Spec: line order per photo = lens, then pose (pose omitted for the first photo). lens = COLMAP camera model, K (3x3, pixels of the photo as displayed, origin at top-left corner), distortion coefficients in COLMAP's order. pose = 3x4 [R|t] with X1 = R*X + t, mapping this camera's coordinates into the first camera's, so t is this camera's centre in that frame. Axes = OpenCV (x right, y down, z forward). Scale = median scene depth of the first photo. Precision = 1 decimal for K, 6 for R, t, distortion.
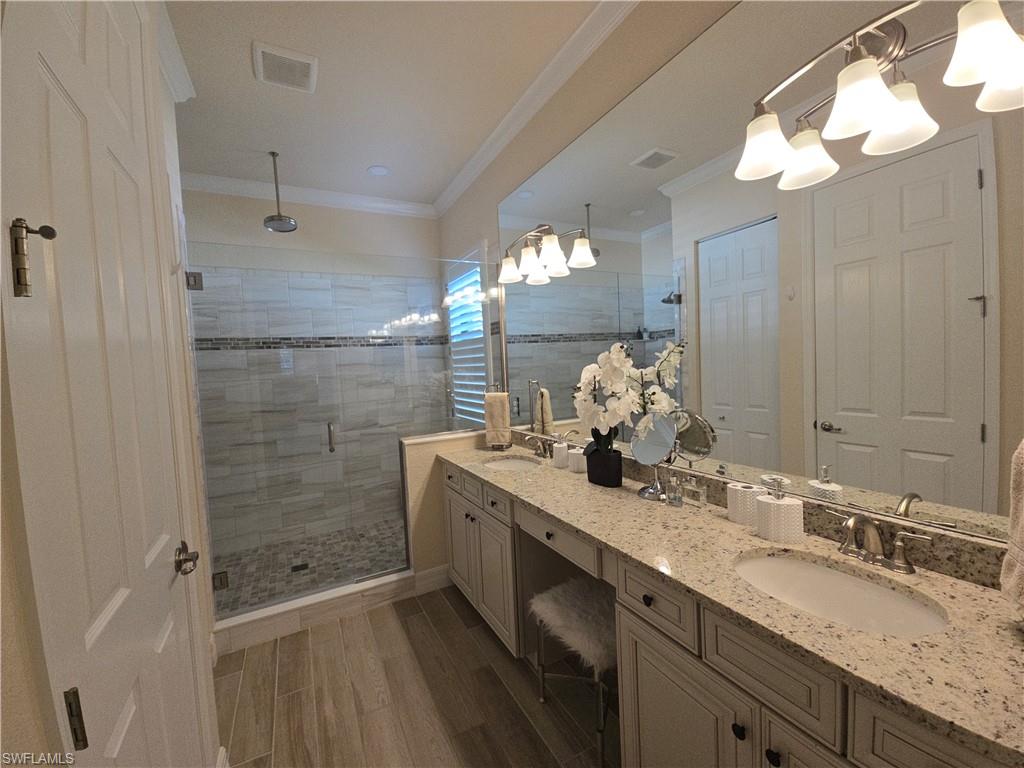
lens RADIAL K [[417.3, 0, 505.6], [0, 417.3, 385.0], [0, 0, 1]] dist [0.000631, -0.000724]
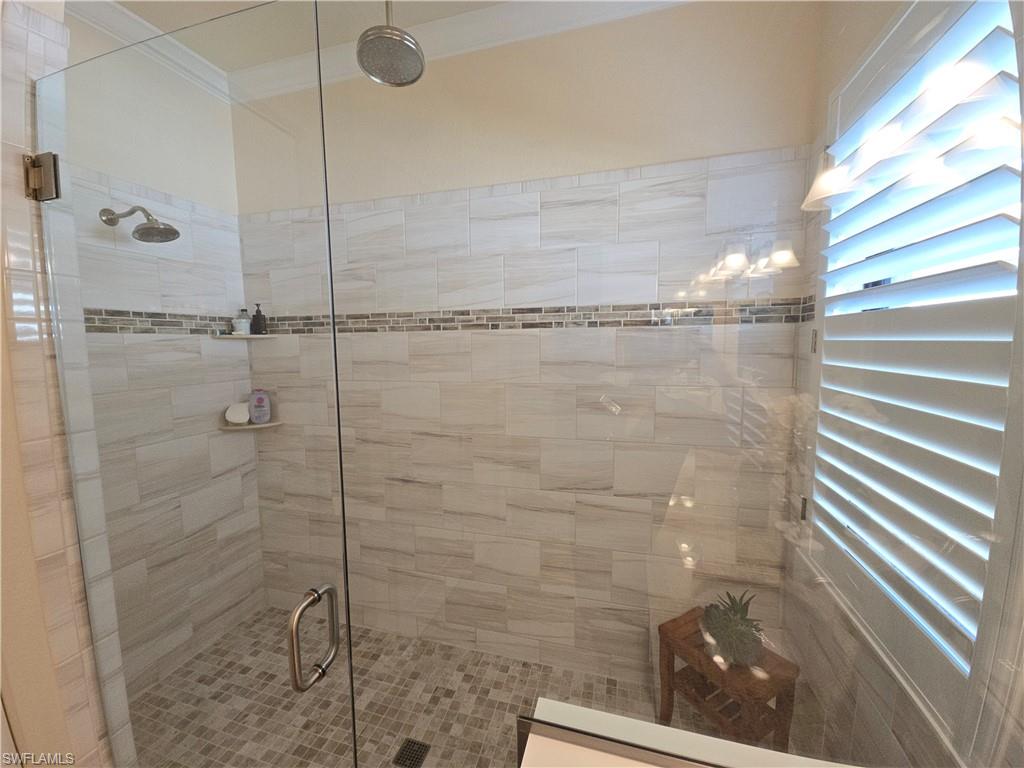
lens RADIAL K [[417.3, 0, 505.6], [0, 417.3, 385.0], [0, 0, 1]] dist [0.000631, -0.000724]
pose [[0.721540, 0.107333, -0.684002, -0.082642], [-0.058094, 0.993813, 0.094666, -0.067796], [0.689931, -0.028569, 0.723311, 0.604076]]
